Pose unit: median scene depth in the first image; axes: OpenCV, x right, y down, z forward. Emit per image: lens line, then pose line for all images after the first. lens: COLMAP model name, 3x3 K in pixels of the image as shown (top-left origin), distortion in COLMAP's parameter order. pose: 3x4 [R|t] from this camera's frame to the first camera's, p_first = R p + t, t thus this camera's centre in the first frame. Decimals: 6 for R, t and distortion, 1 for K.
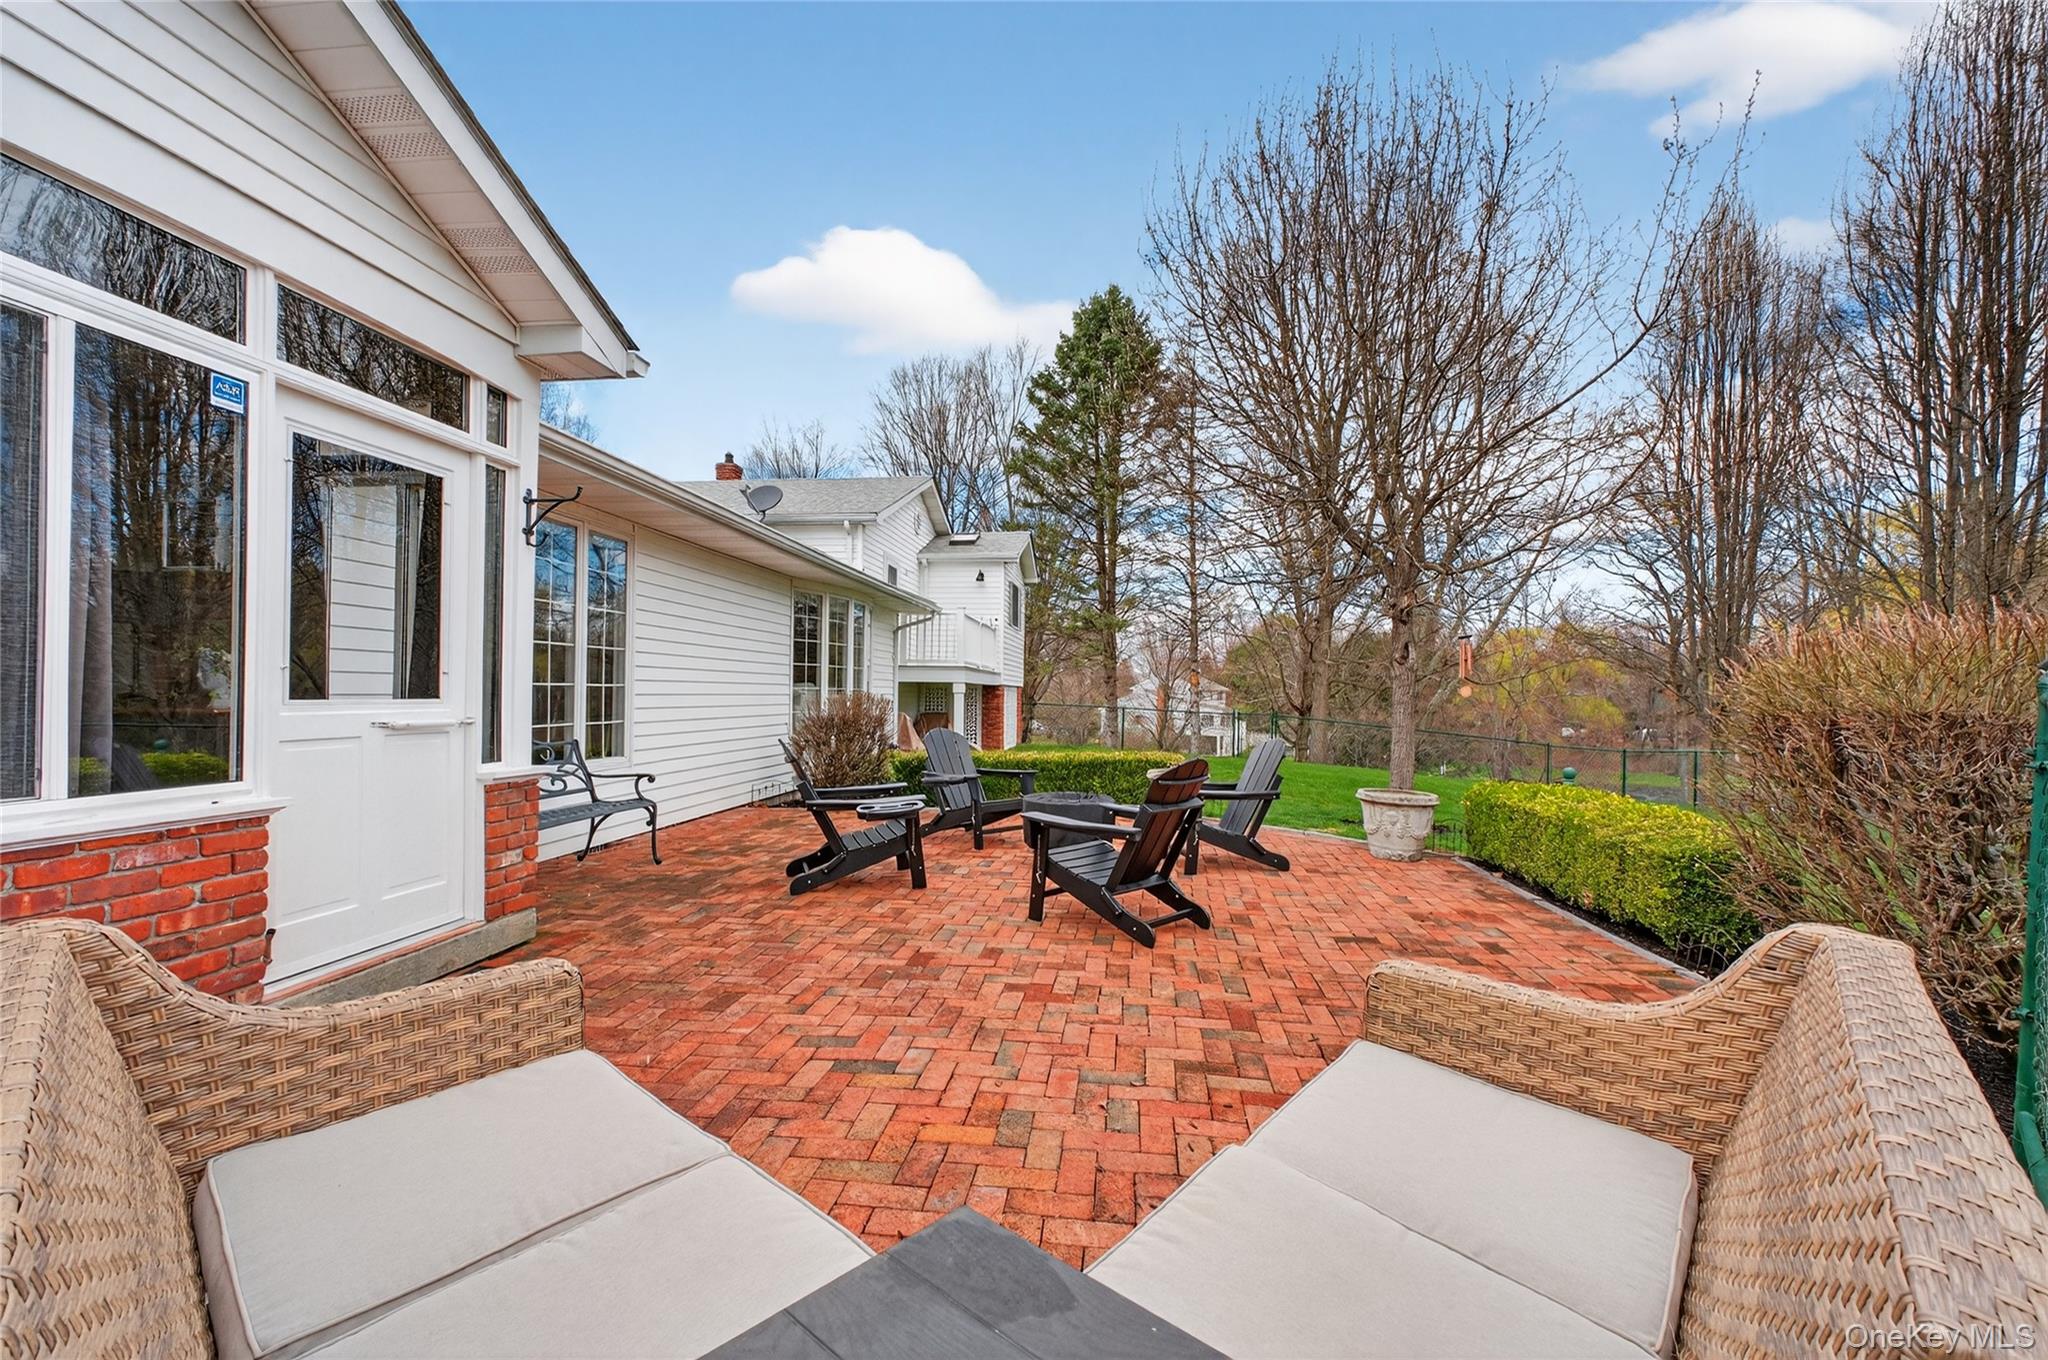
lens RADIAL K [[868.2, 0, 1023.3], [0, 868.2, 684.4], [0, 0, 1]] dist [0.002831, -0.001179]
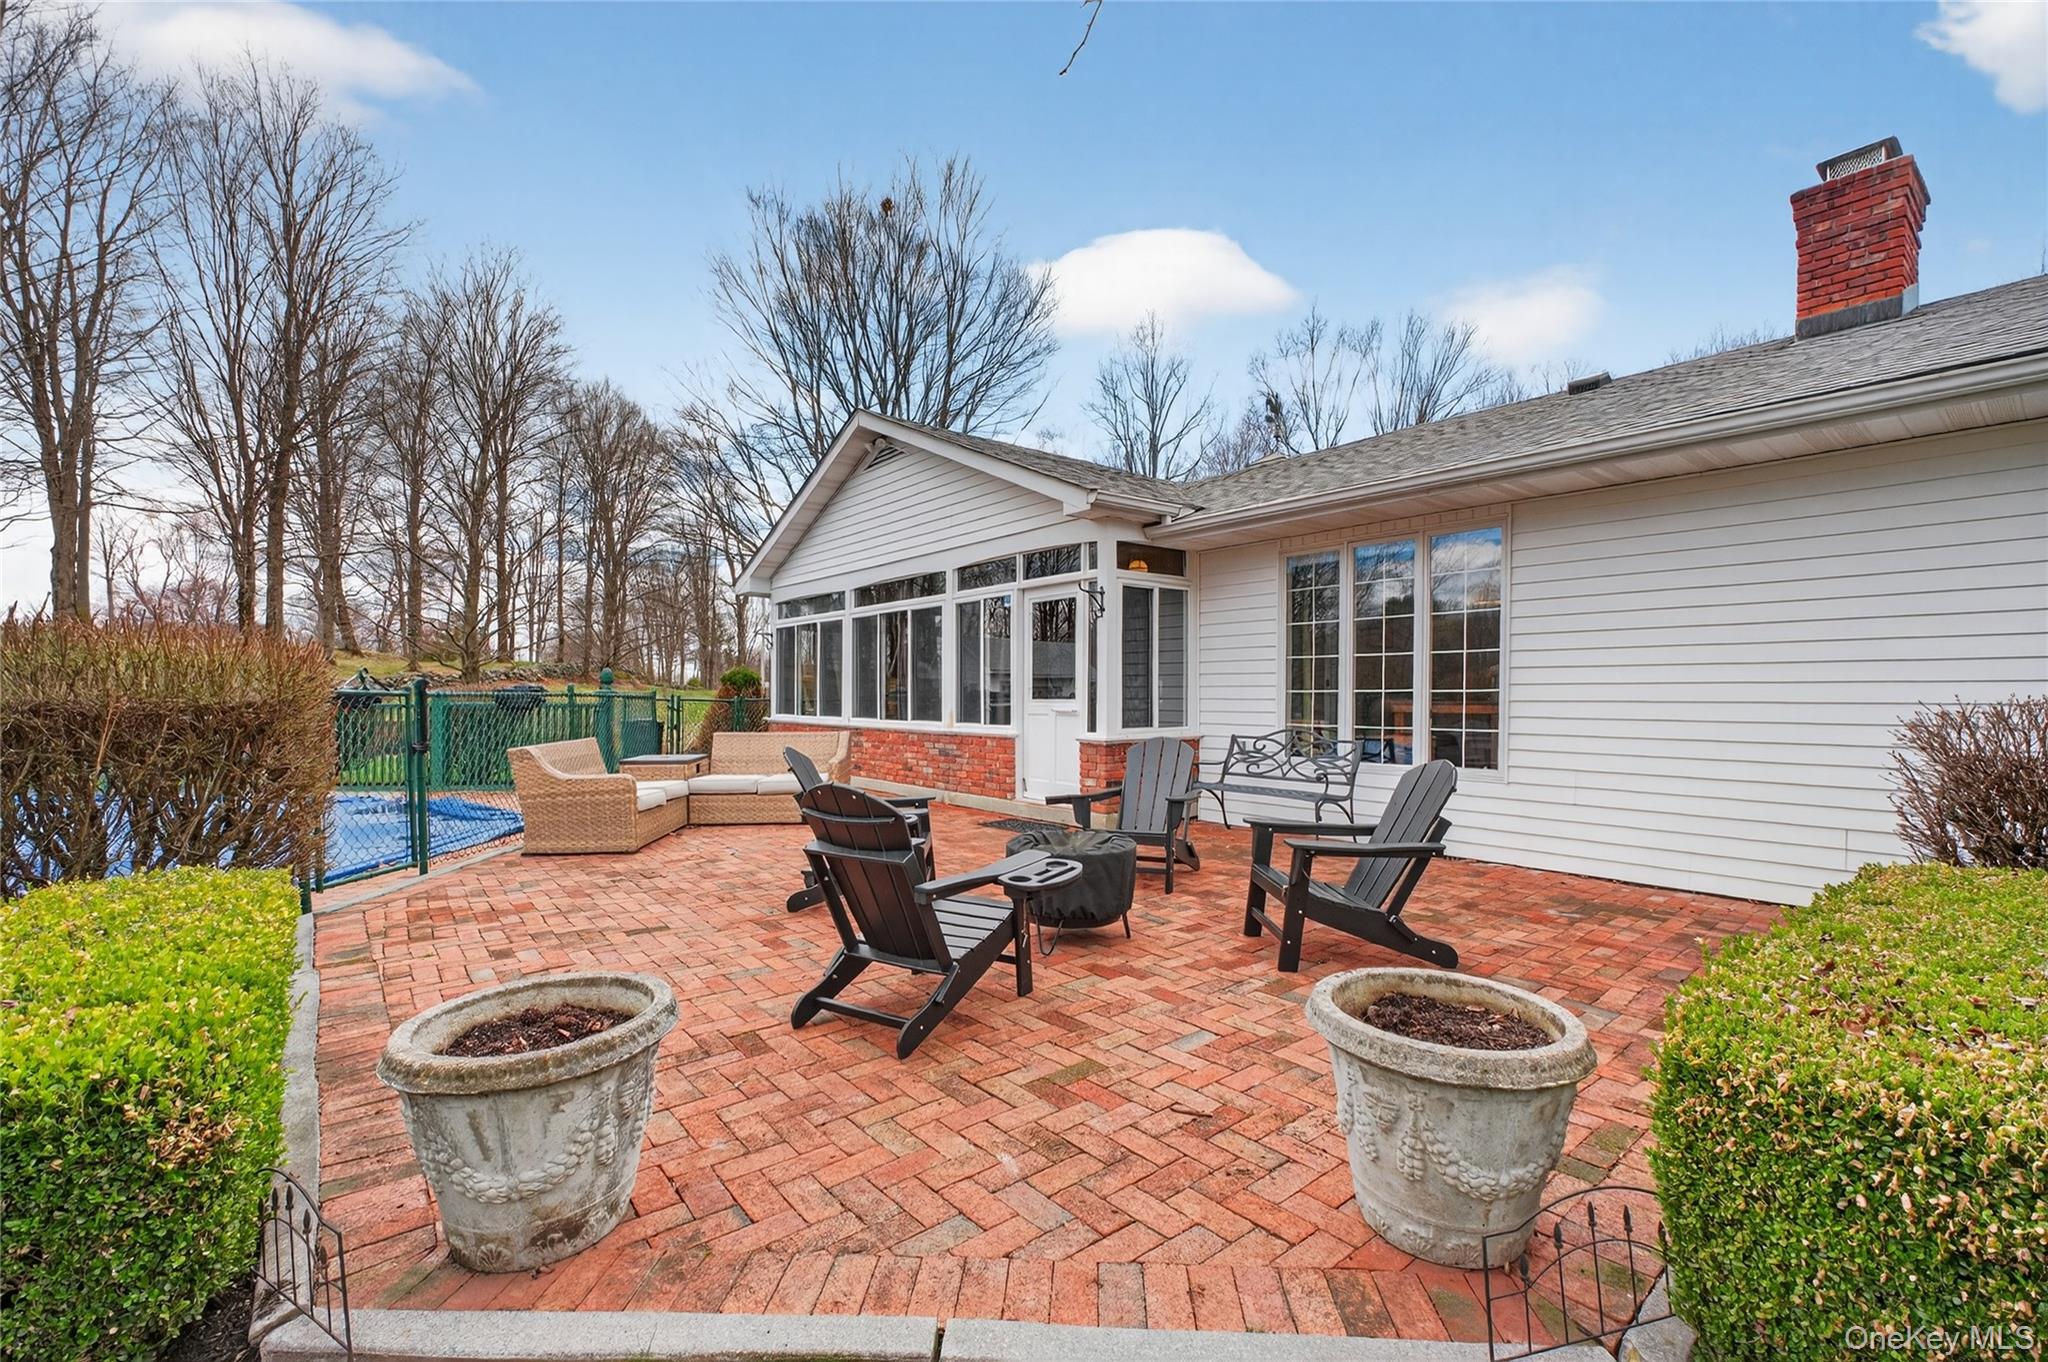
lens RADIAL K [[868.2, 0, 1023.8], [0, 868.2, 692.5], [0, 0, 1]] dist [0.002831, -0.001179]
pose [[-0.694623, -0.015750, -0.719202, 0.907615], [-0.005593, 0.999848, -0.016495, 0.033769], [0.719353, -0.007436, -0.694605, 2.260086]]
